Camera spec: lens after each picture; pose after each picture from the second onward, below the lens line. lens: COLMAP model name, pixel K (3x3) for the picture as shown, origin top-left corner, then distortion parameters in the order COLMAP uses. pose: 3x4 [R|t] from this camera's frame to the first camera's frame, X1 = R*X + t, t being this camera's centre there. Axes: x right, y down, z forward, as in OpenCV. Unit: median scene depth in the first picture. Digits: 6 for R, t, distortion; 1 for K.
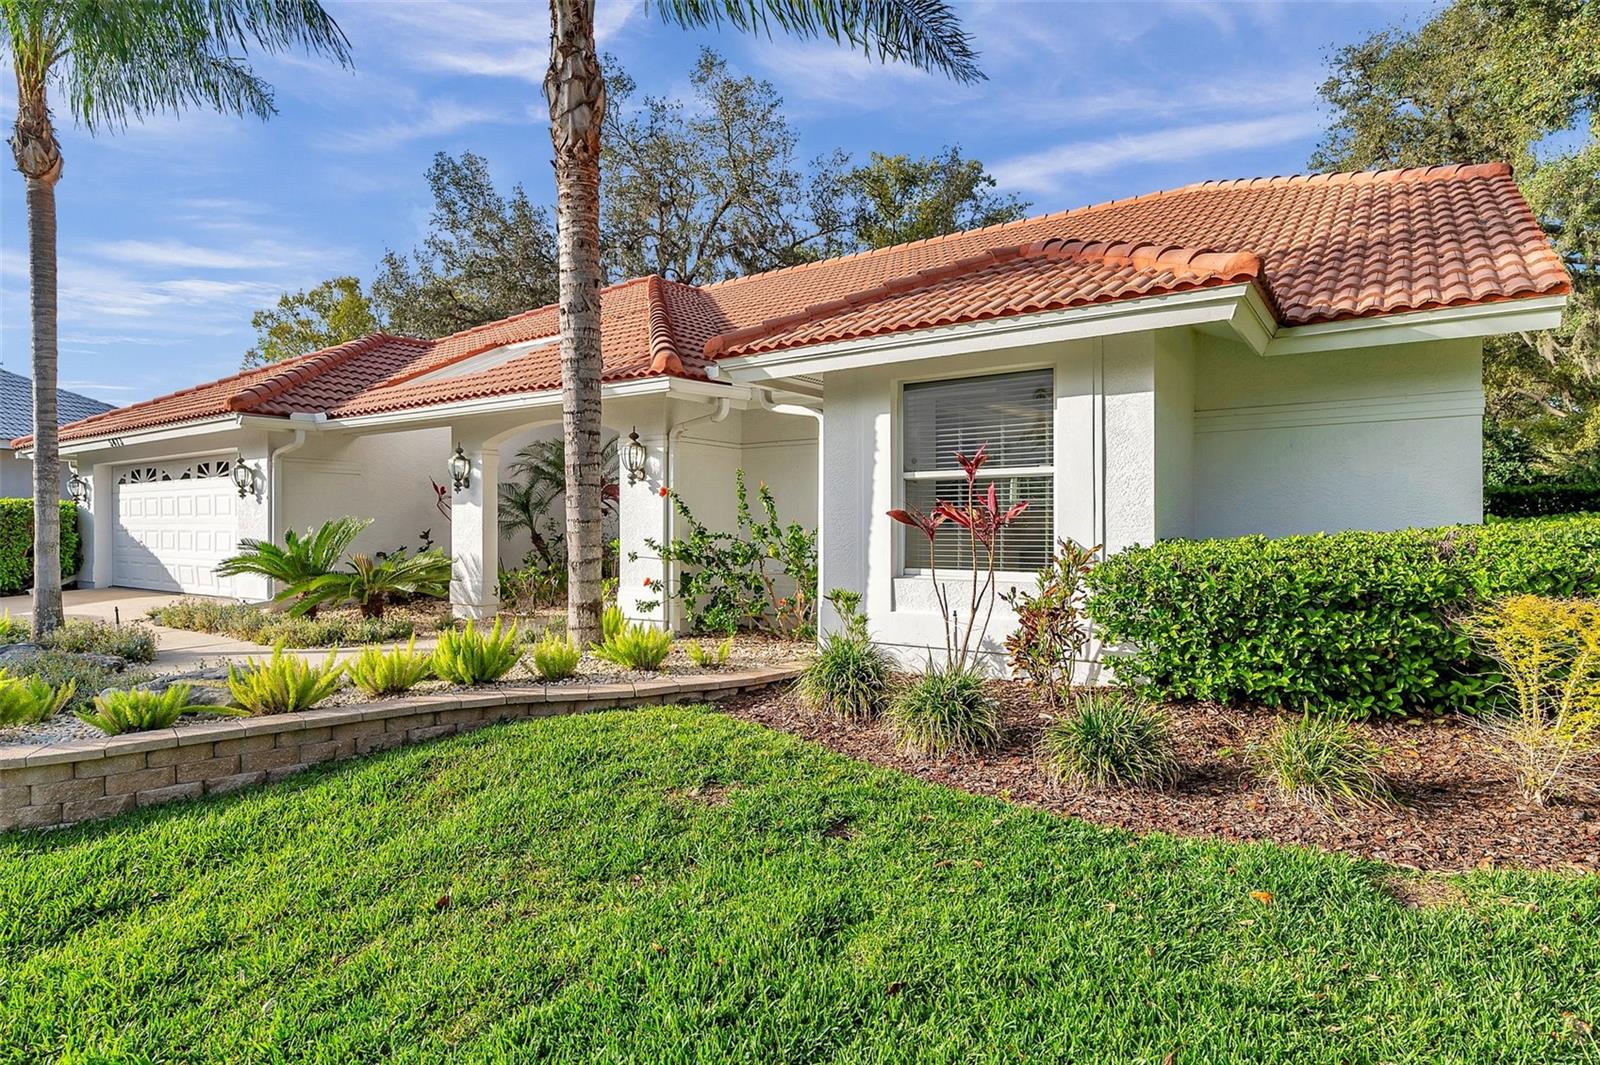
lens RADIAL K [[871.9, 0, 801.7], [0, 871.9, 528.0], [0, 0, 1]] dist [-0.004291, 0.000629]
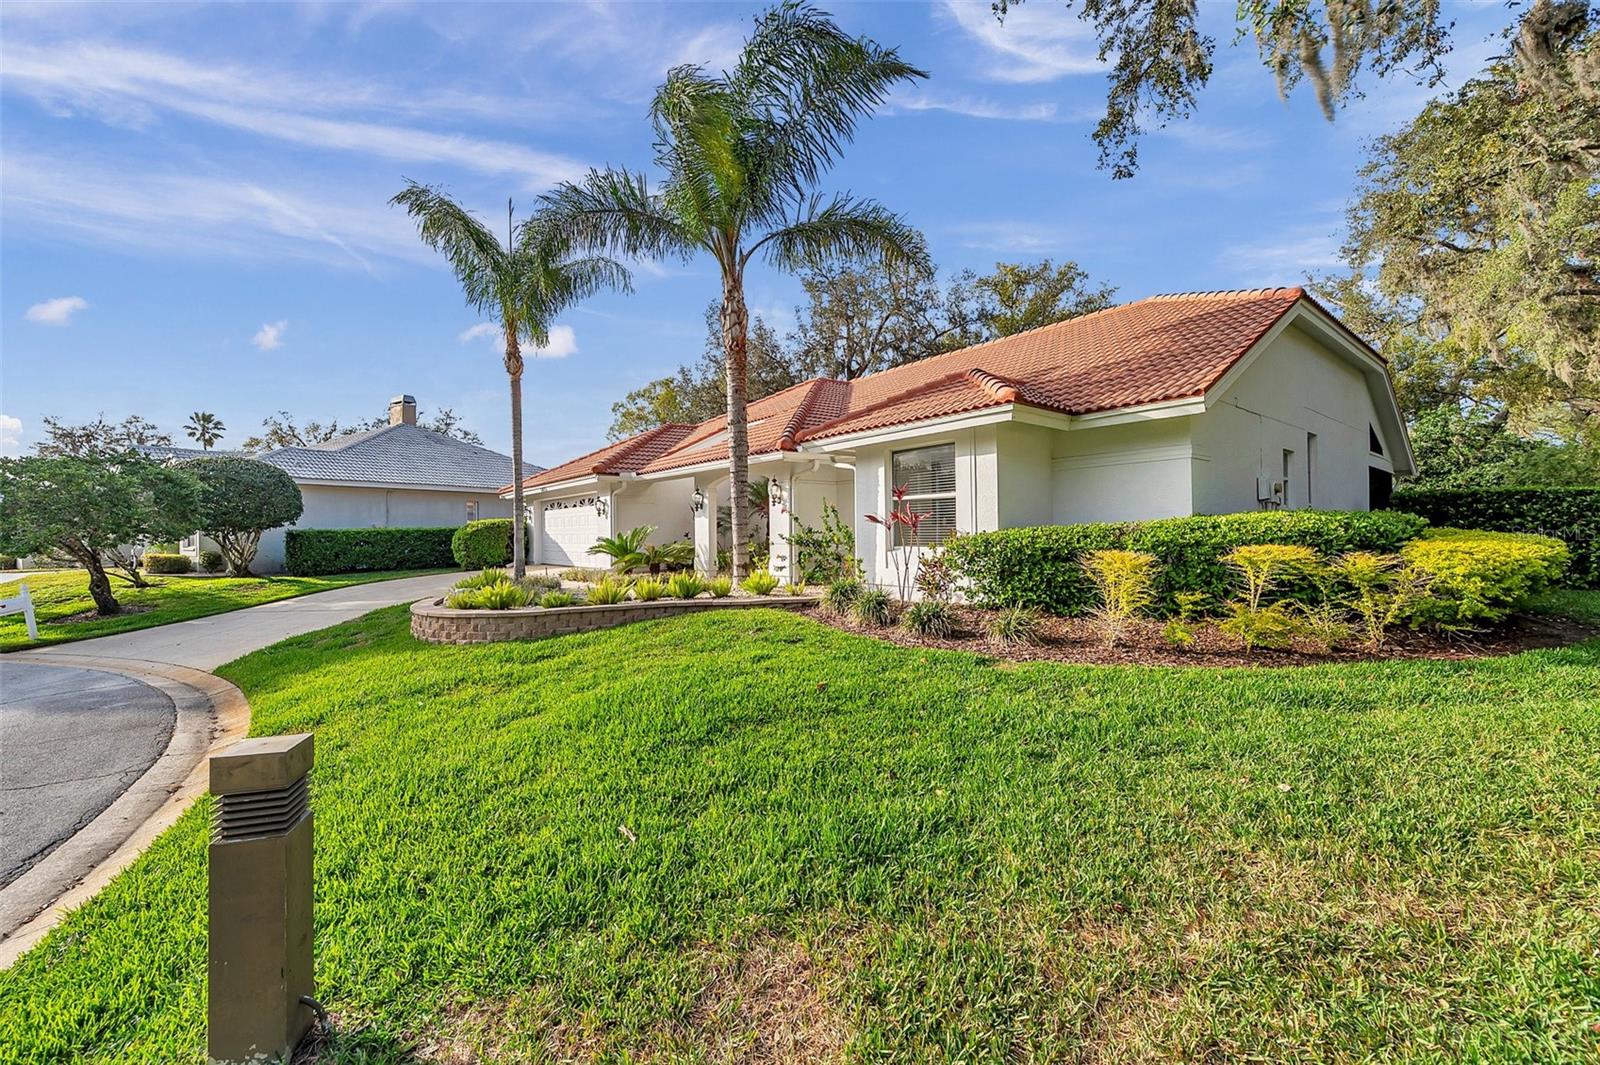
lens RADIAL K [[628.9, 0, 798.8], [0, 628.9, 530.9], [0, 0, 1]] dist [-0.000466, 0.000100]
pose [[0.961426, -0.010929, -0.274845, 0.247828], [0.009742, 0.999936, -0.005683, 0.014458], [0.274890, 0.002786, 0.961472, -0.331709]]
